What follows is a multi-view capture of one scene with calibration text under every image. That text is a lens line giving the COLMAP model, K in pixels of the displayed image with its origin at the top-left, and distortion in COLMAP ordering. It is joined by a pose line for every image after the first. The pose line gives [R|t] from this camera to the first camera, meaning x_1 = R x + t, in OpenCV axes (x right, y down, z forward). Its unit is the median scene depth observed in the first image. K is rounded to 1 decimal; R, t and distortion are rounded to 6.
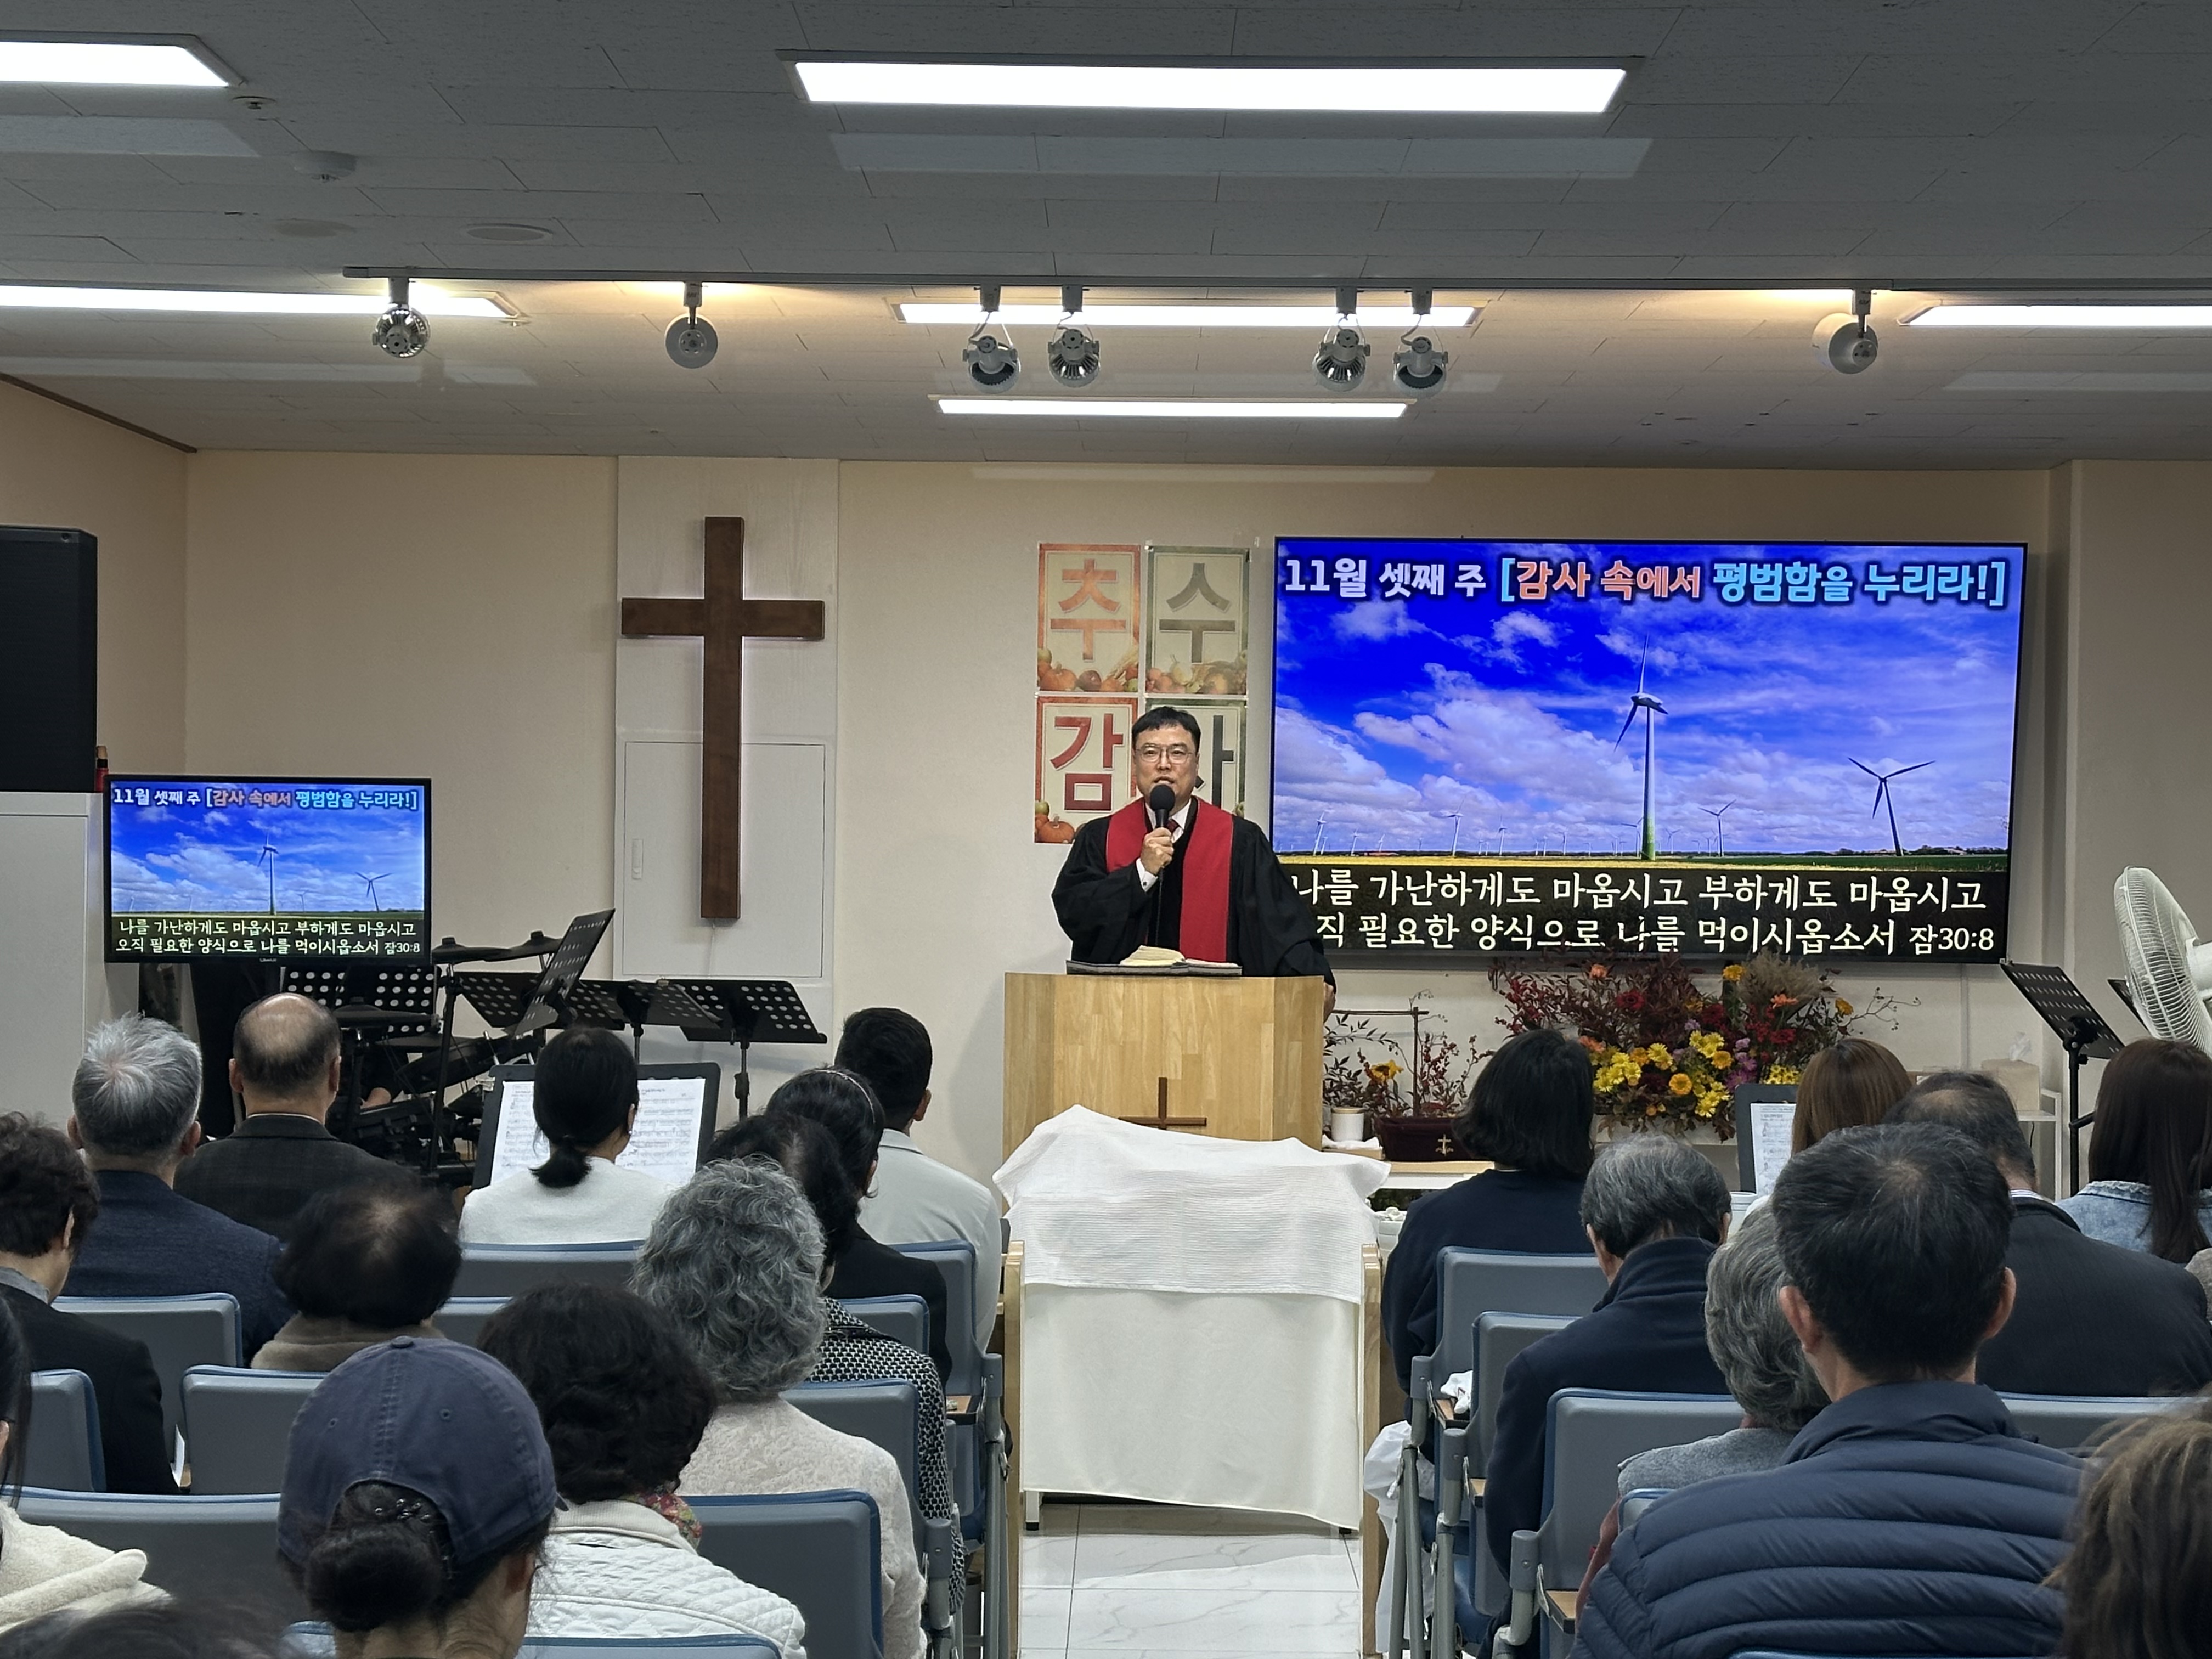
lens RADIAL K [[3782.9, 0, 1106.0], [0, 3782.9, 829.5], [0, 0, 1]] dist [0.192354, -0.082443]
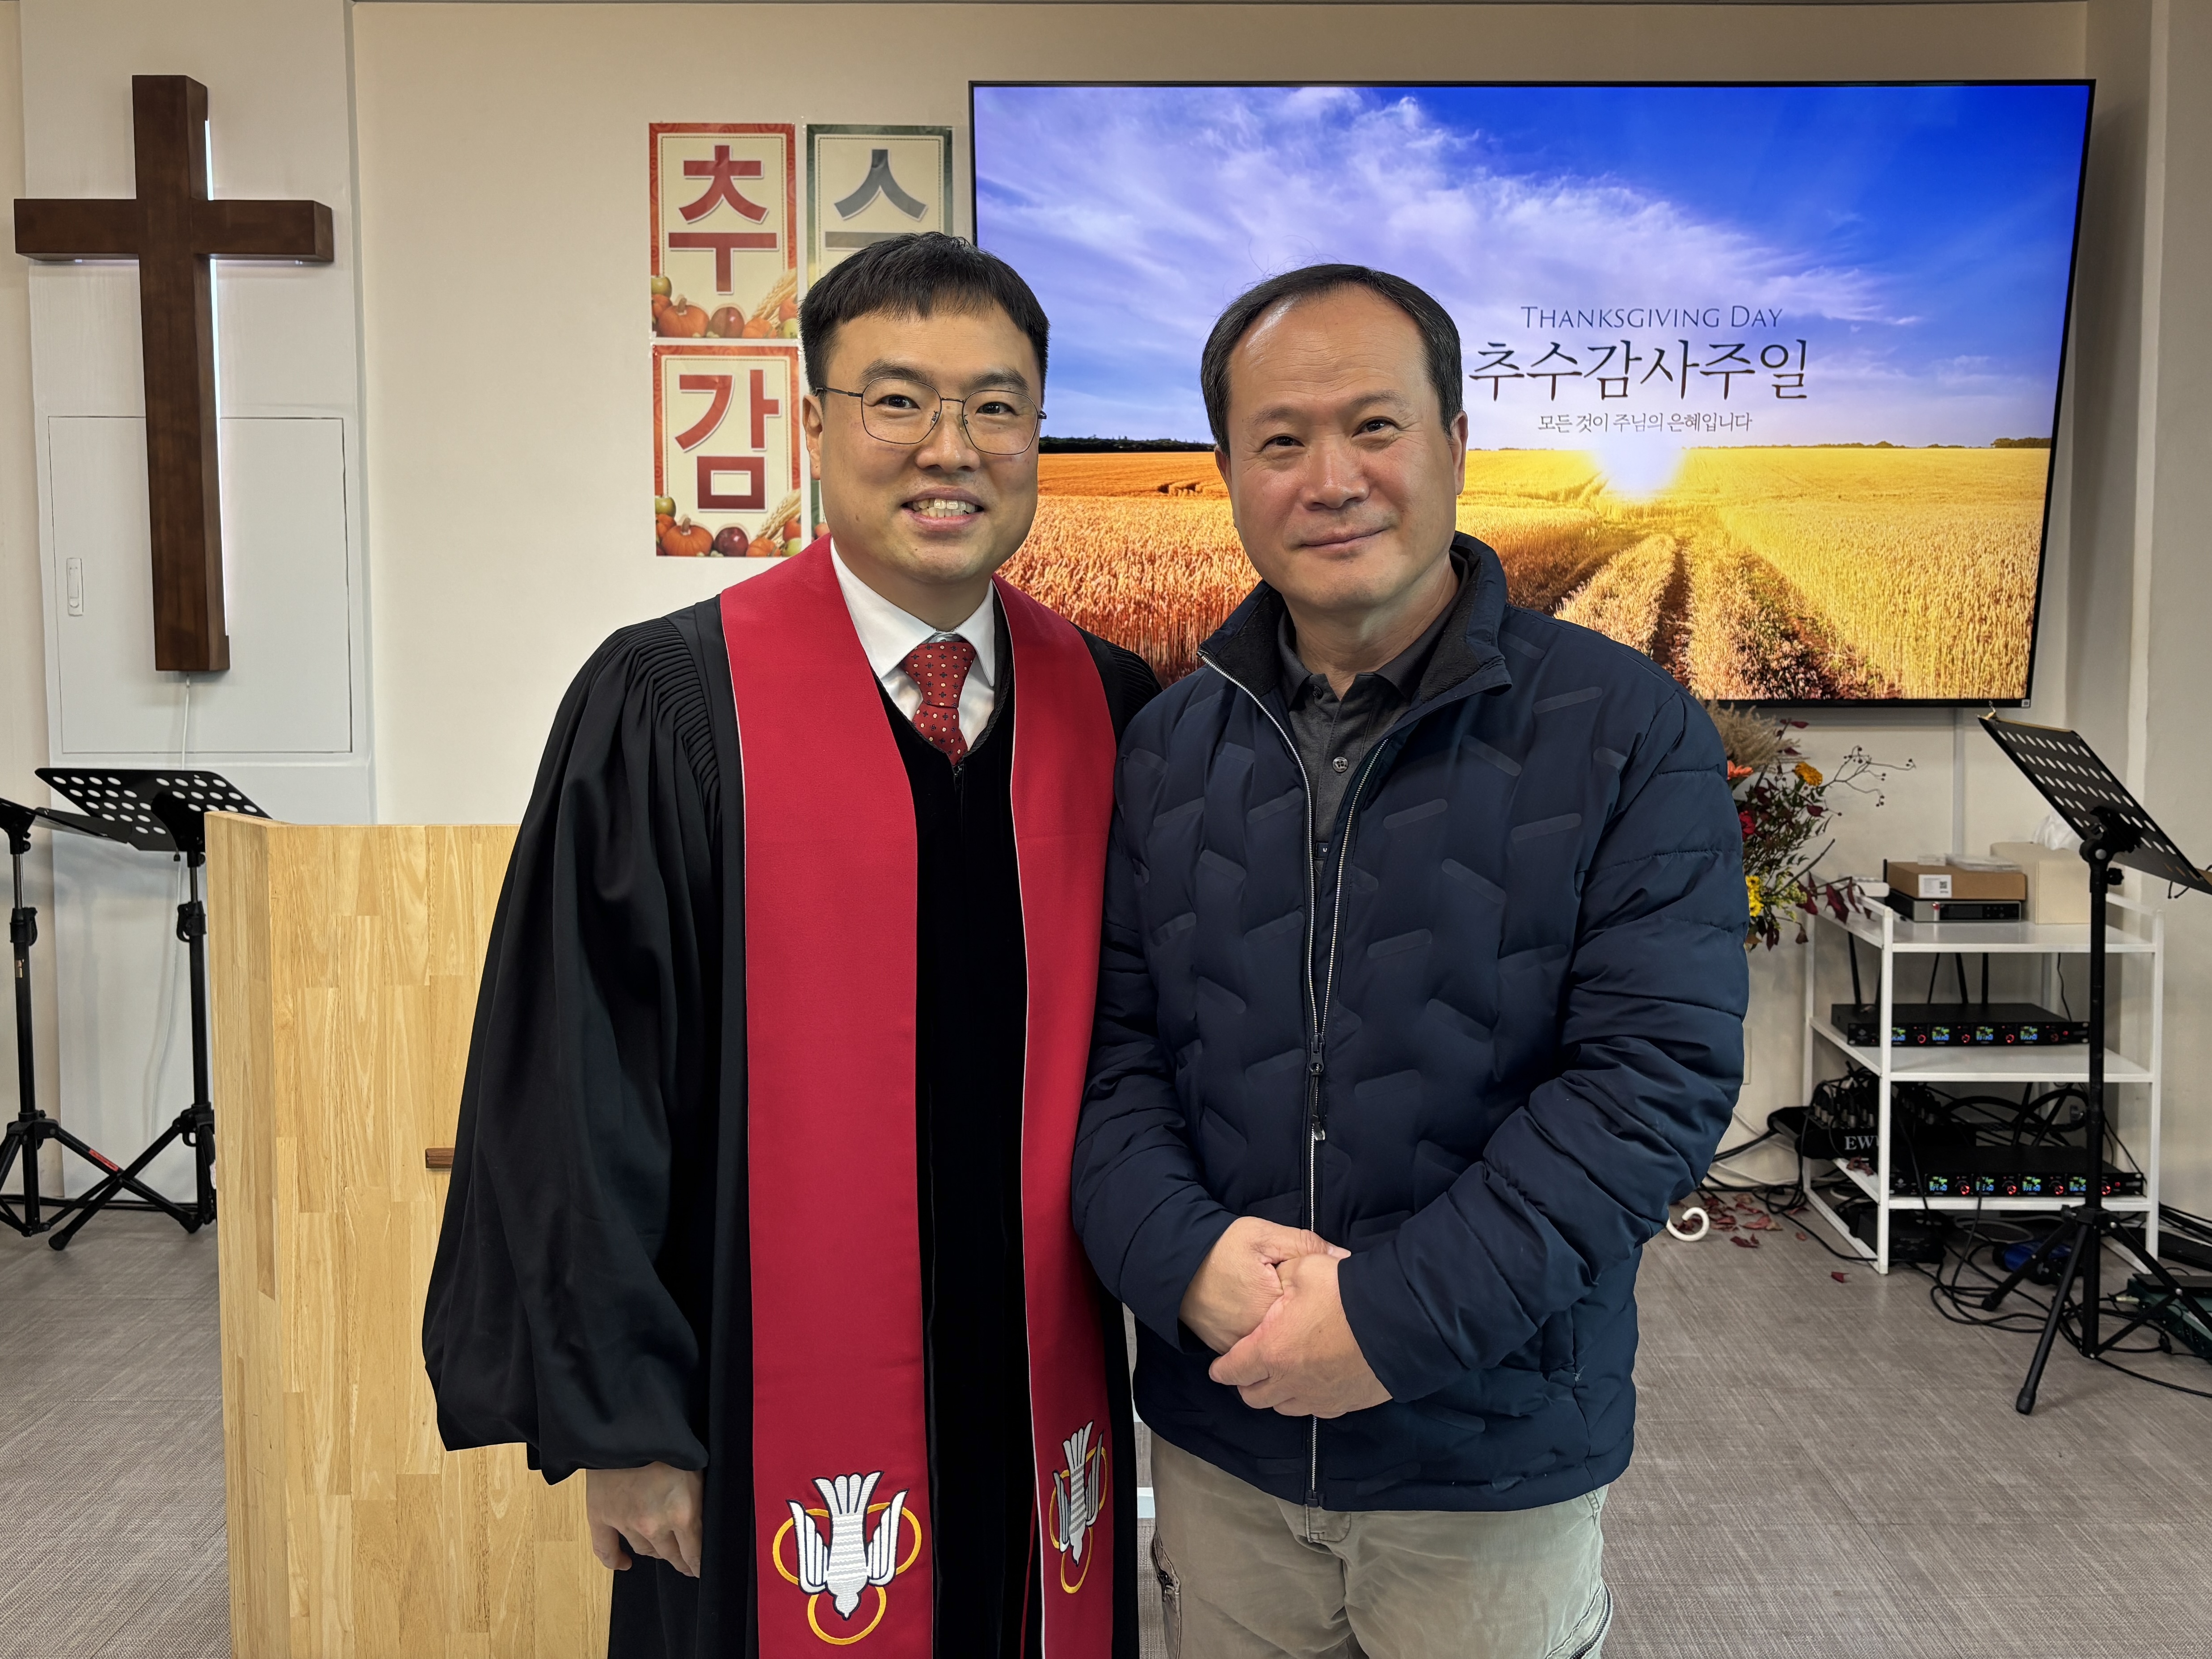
lens RADIAL K [[2003.9, 0, 1180.3], [0, 2003.9, 729.5], [0, 0, 1]] dist [0.050025, -0.000098]
pose [[0.999500, -0.016323, 0.027066, 0.071289], [0.014331, 0.997284, 0.072251, 0.010543], [-0.028172, -0.071827, 0.997019, 0.652779]]
